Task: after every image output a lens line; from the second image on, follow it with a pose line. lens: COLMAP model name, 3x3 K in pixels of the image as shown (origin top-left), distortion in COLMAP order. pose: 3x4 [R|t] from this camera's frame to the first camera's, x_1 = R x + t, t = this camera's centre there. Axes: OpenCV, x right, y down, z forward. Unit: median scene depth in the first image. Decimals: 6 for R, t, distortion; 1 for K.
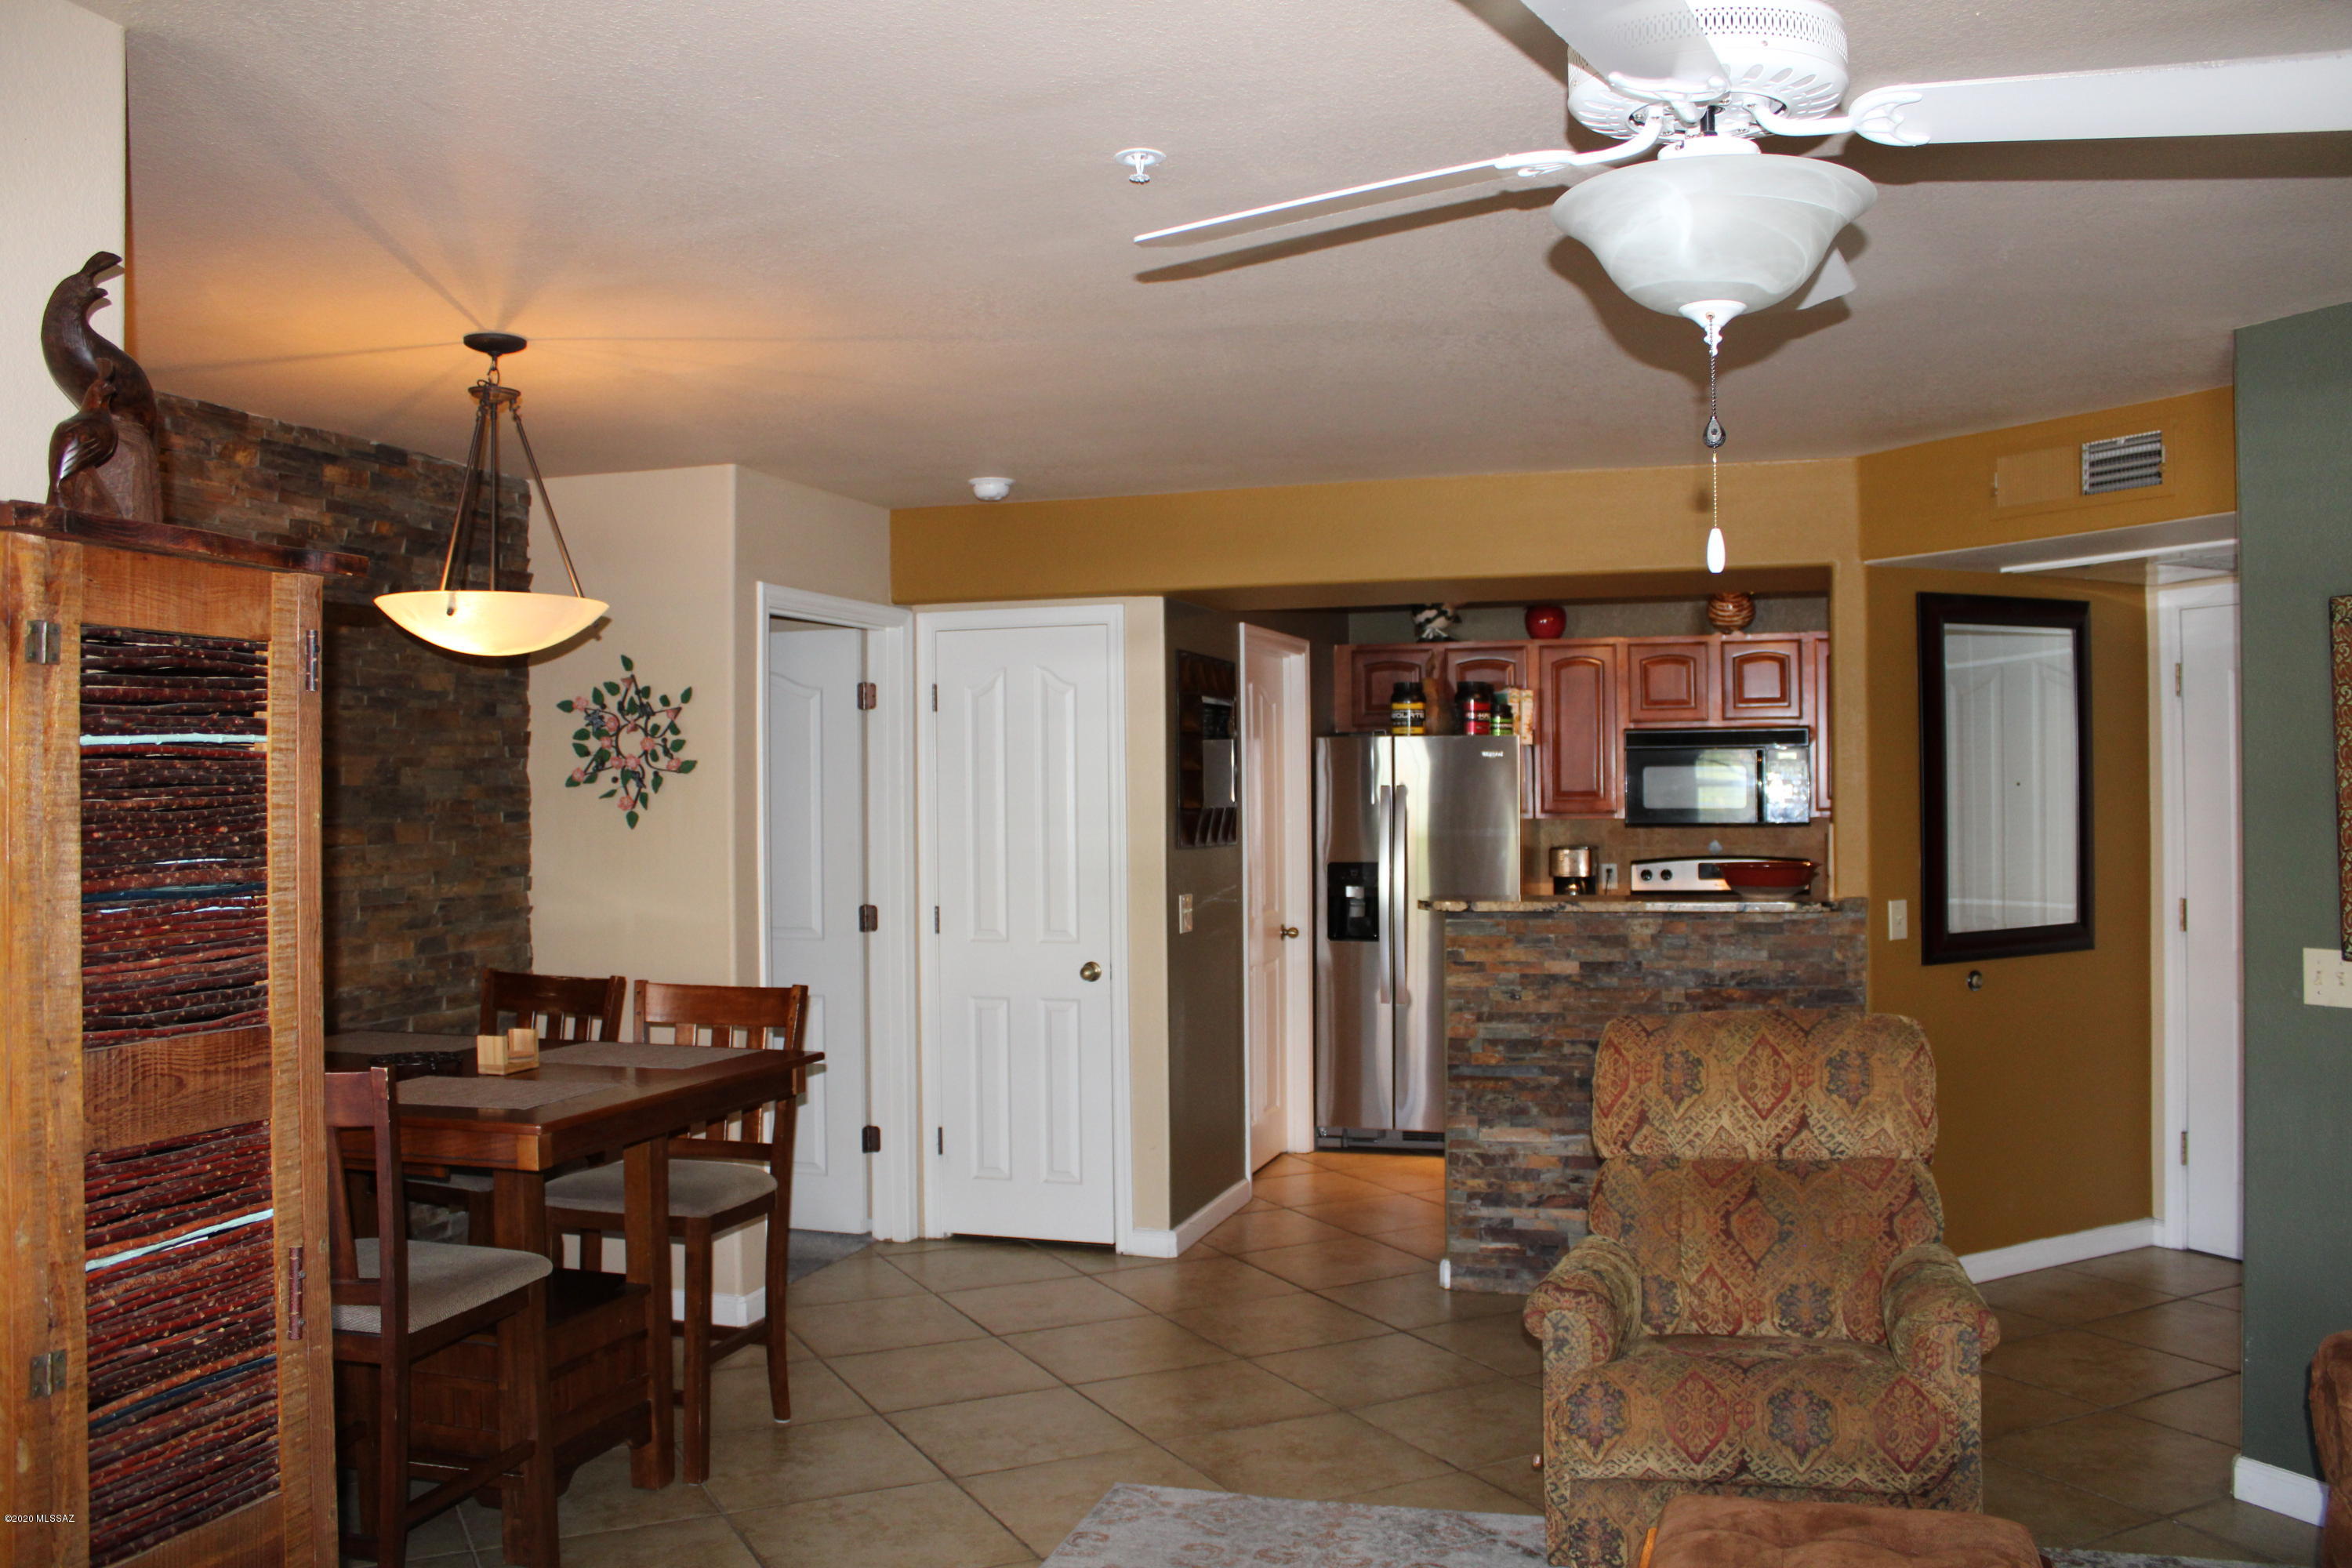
lens RADIAL K [[1951.0, 0, 1152.0], [0, 1951.0, 771.8], [0, 0, 1]] dist [-0.135457, 0.055869]
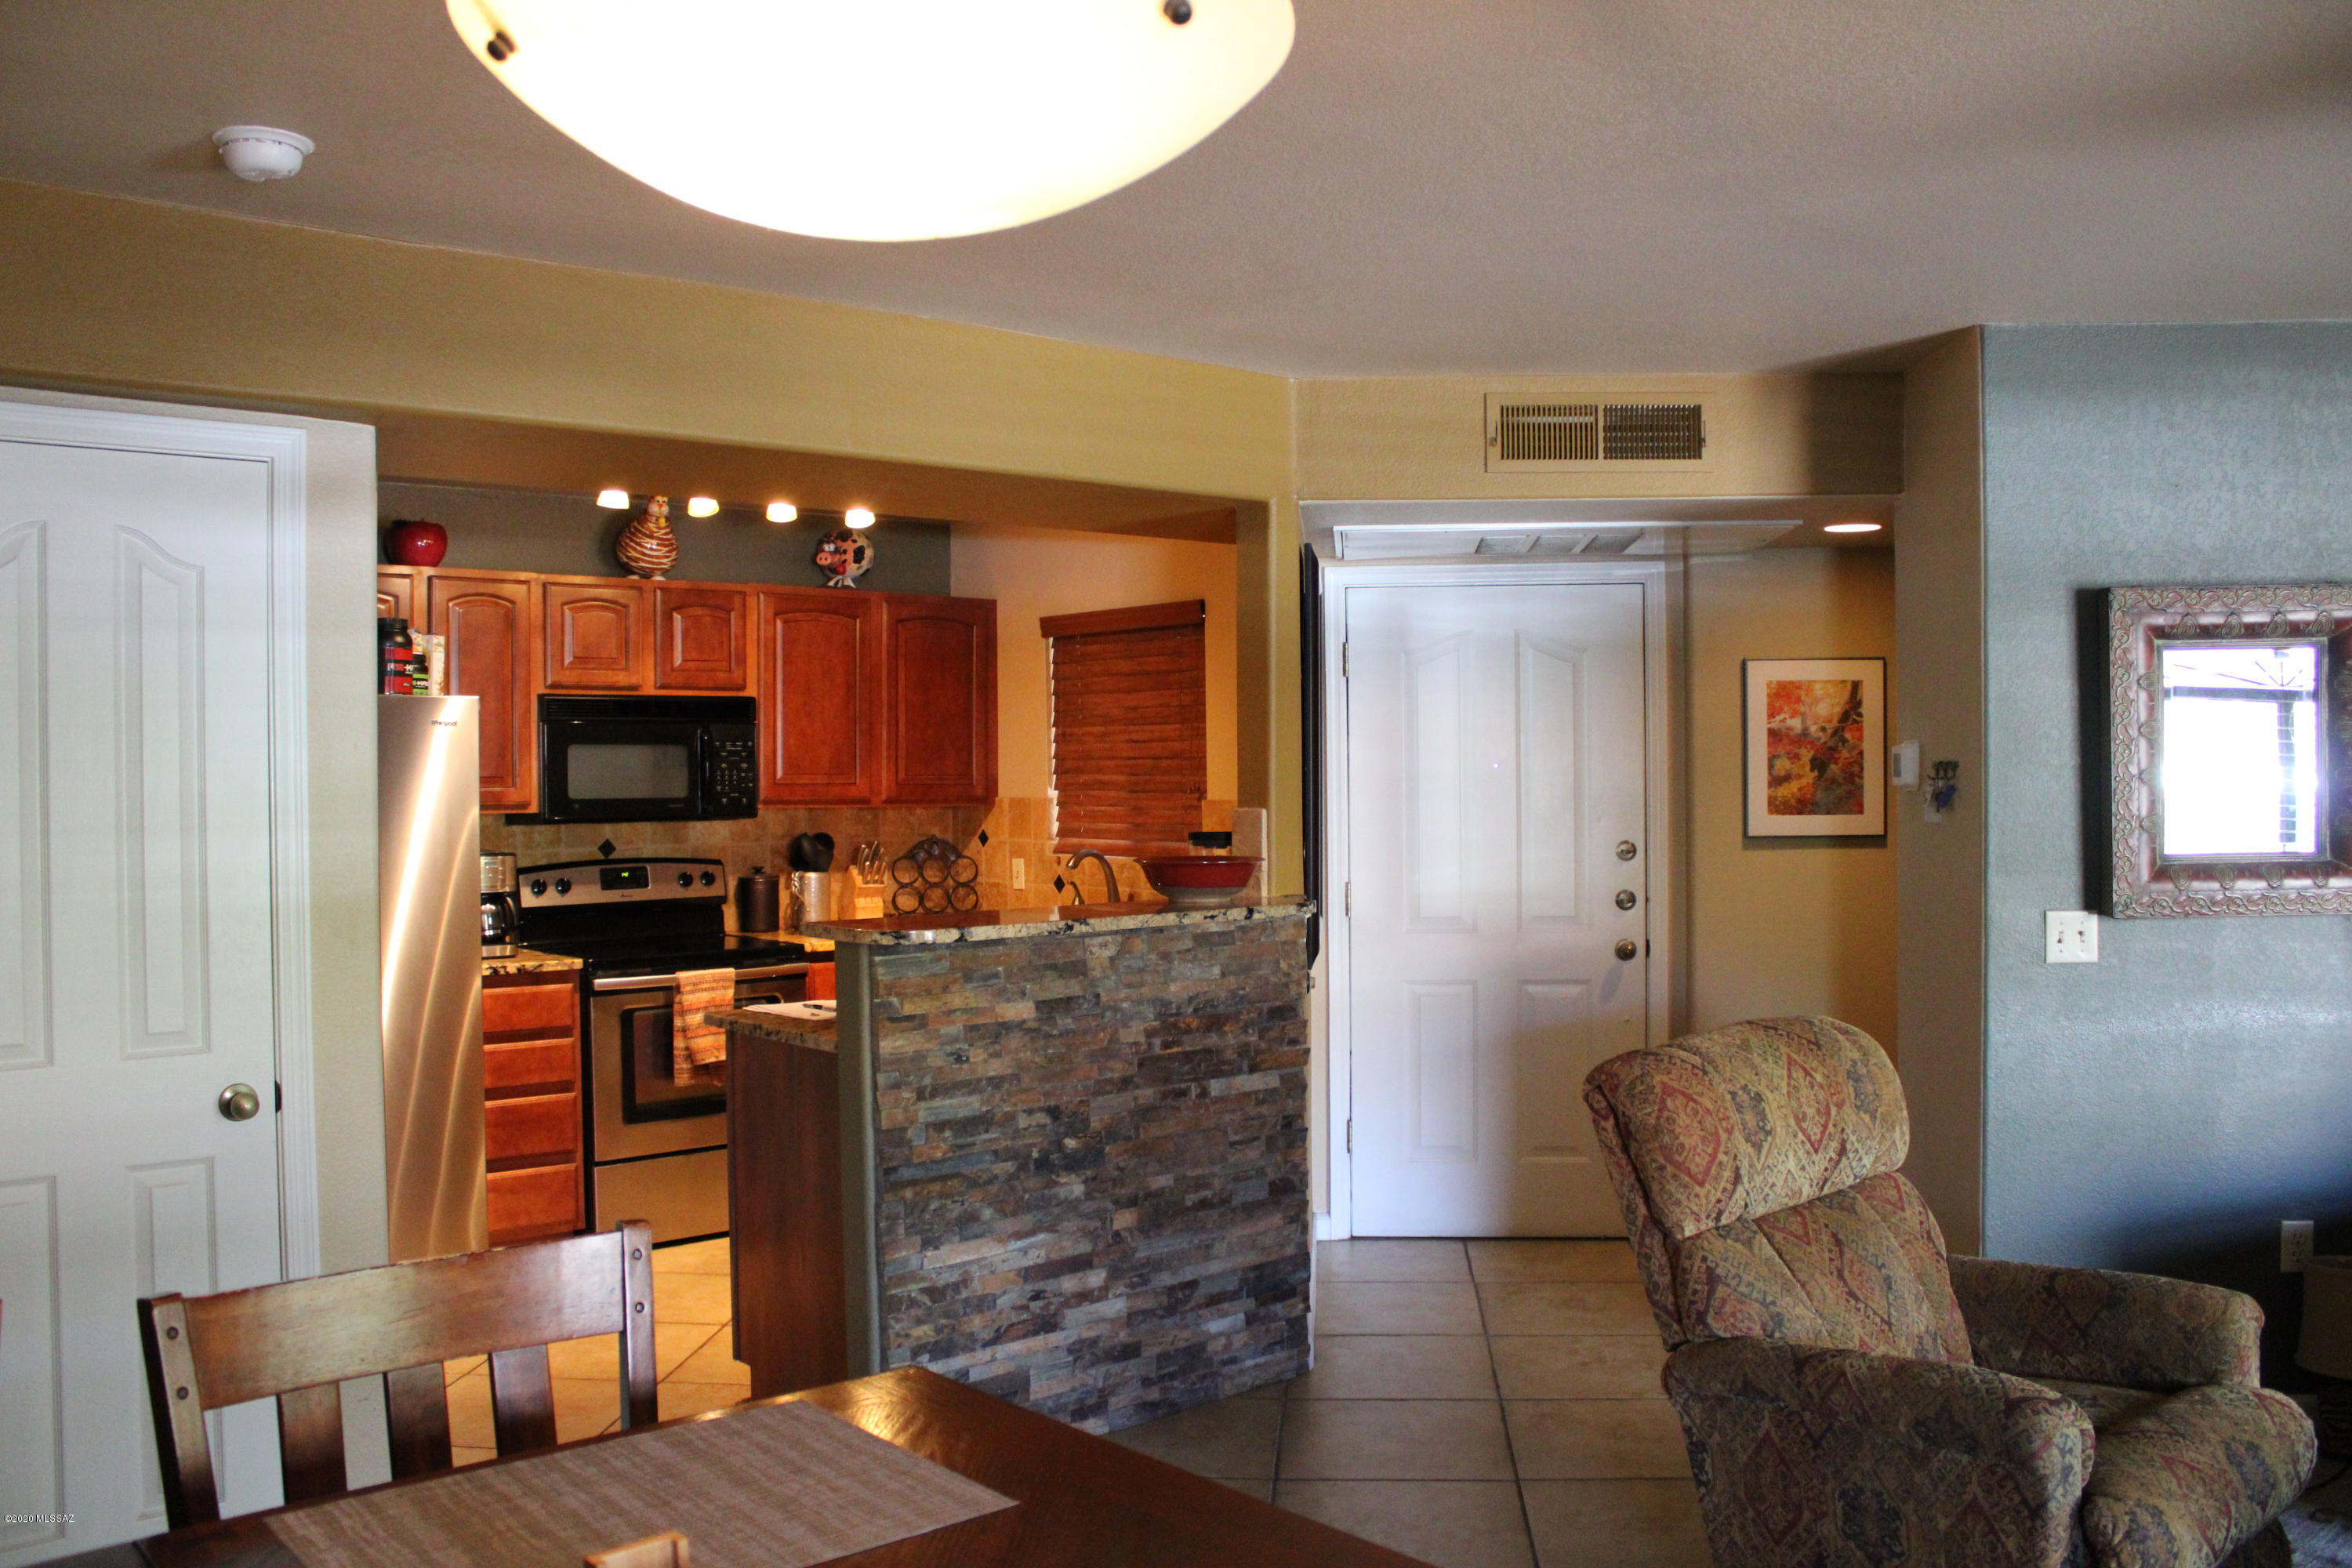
lens RADIAL K [[1951.0, 0, 1169.3], [0, 1951.0, 776.9], [0, 0, 1]] dist [-0.135457, 0.055869]
pose [[0.520400, 0.003255, 0.853916, -0.382053], [-0.005139, 0.999987, -0.000680, 0.013049], [-0.853907, -0.004034, 0.520410, 0.567792]]
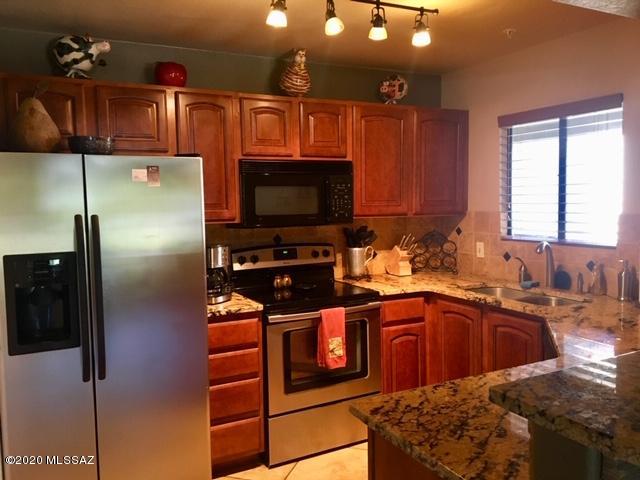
lens RADIAL K [[535.1, 0, 314.8], [0, 535.1, 241.6], [0, 0, 1]] dist [0.097002, -0.012646]
pose [[0.696591, -0.057919, 0.715127, -0.001848], [0.002343, 0.996915, 0.078458, 0.009891], [-0.717465, -0.052978, 0.694578, 0.974153]]
